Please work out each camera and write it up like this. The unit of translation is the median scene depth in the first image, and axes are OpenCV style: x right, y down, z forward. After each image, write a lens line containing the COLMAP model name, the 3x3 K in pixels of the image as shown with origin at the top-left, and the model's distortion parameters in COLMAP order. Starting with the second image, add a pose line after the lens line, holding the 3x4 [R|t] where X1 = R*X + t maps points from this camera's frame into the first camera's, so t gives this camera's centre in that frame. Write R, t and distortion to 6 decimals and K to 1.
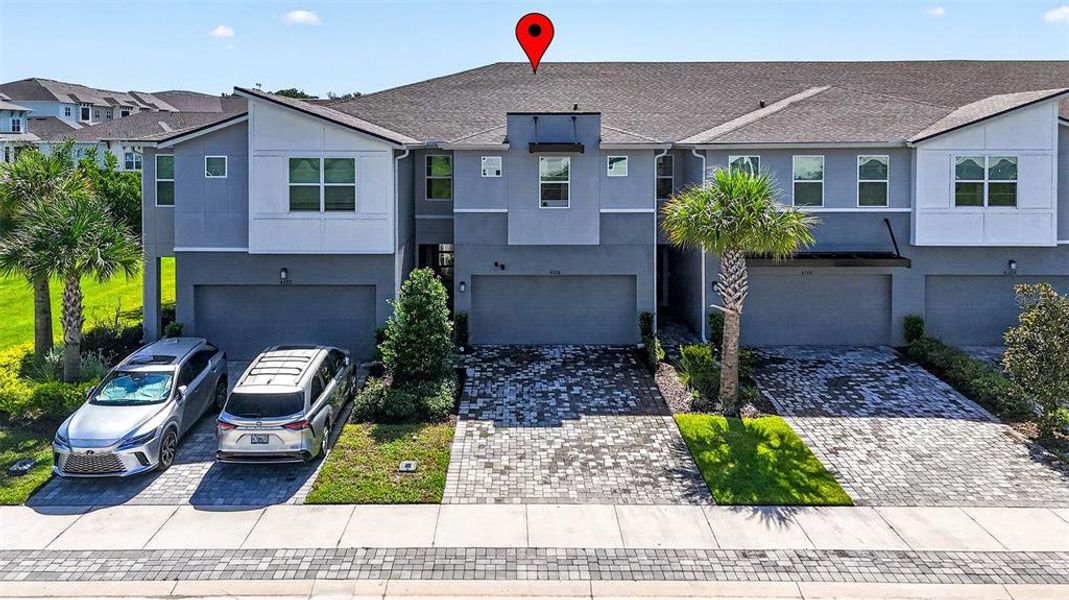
lens RADIAL K [[776.6, 0, 530.3], [0, 776.6, 166.9], [0, 0, 1]] dist [0.008043, 0.001328]
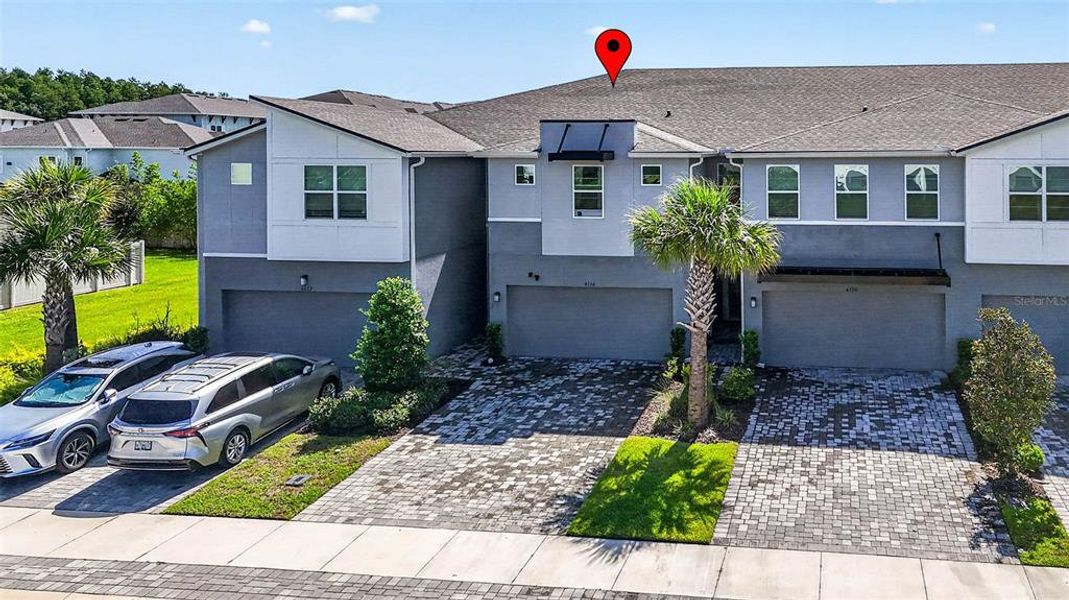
lens RADIAL K [[783.2, 0, 753.6], [0, 783.2, 157.0], [0, 0, 1]] dist [0.003270, 0.000088]
pose [[0.994549, 0.002486, -0.104243, 0.375496], [-0.004923, 0.999720, -0.023125, -0.001800], [0.104157, 0.023513, 0.994283, 0.047000]]
